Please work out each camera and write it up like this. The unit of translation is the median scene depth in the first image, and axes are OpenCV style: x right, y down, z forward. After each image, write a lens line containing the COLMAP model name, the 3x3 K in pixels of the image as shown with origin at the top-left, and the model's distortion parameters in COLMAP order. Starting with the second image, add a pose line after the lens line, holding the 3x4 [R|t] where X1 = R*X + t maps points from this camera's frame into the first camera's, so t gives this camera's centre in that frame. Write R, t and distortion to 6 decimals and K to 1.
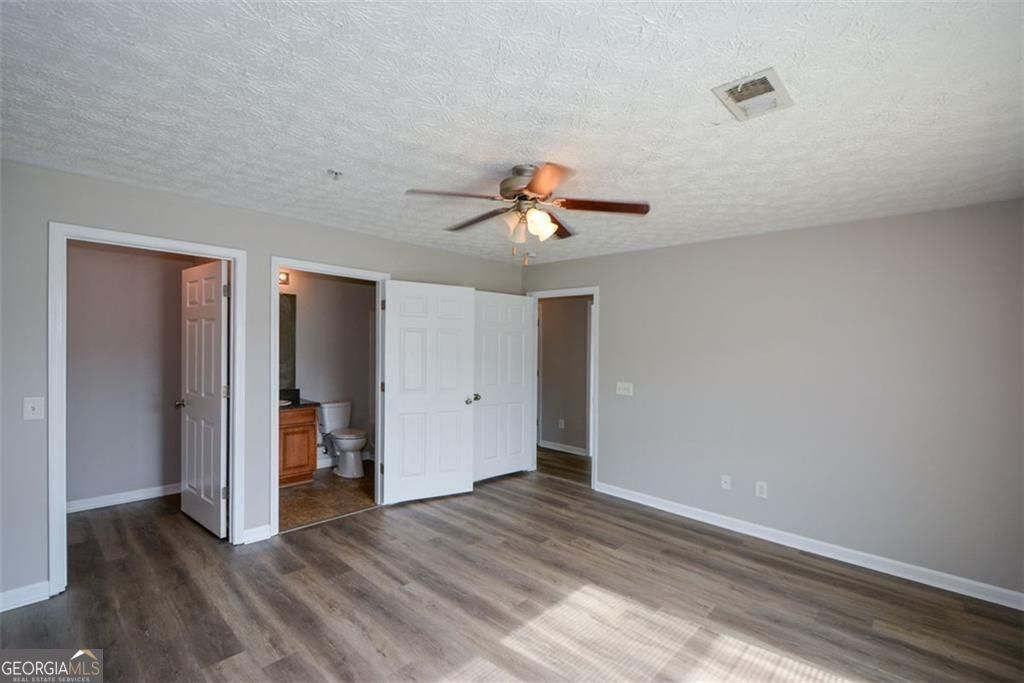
lens RADIAL K [[449.9, 0, 511.1], [0, 449.9, 340.7], [0, 0, 1]] dist [-0.001309, -0.002872]
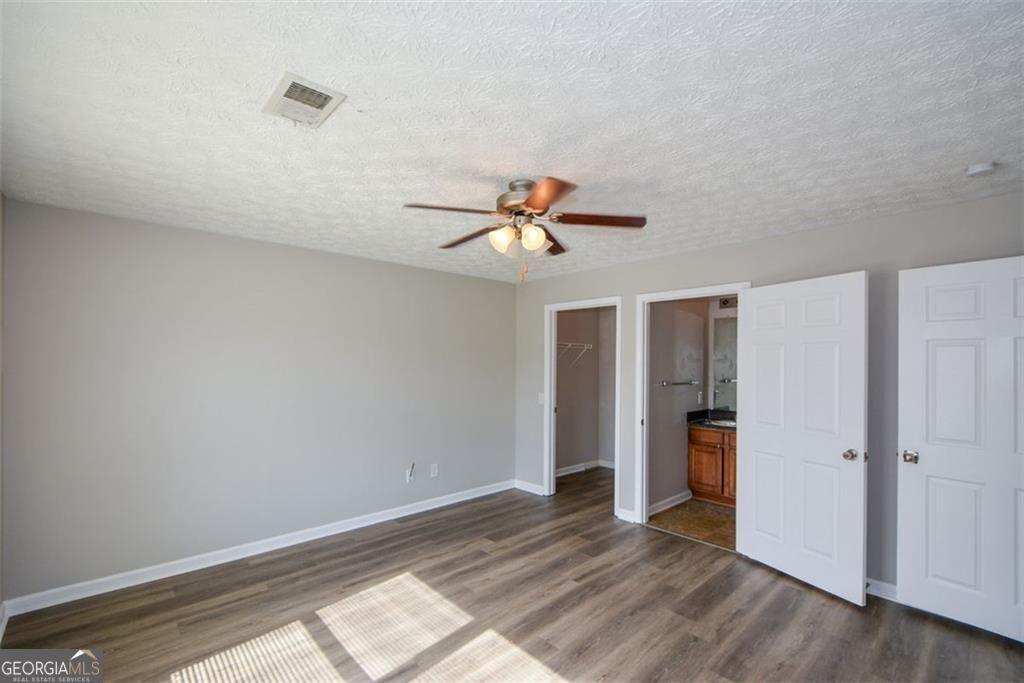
lens RADIAL K [[449.9, 0, 510.8], [0, 449.9, 347.5], [0, 0, 1]] dist [-0.001309, -0.002872]
pose [[-0.051036, -0.048294, -0.997528, 0.926135], [-0.004441, 0.998831, -0.048130, 0.029060], [0.998687, 0.001974, -0.051191, 0.931509]]
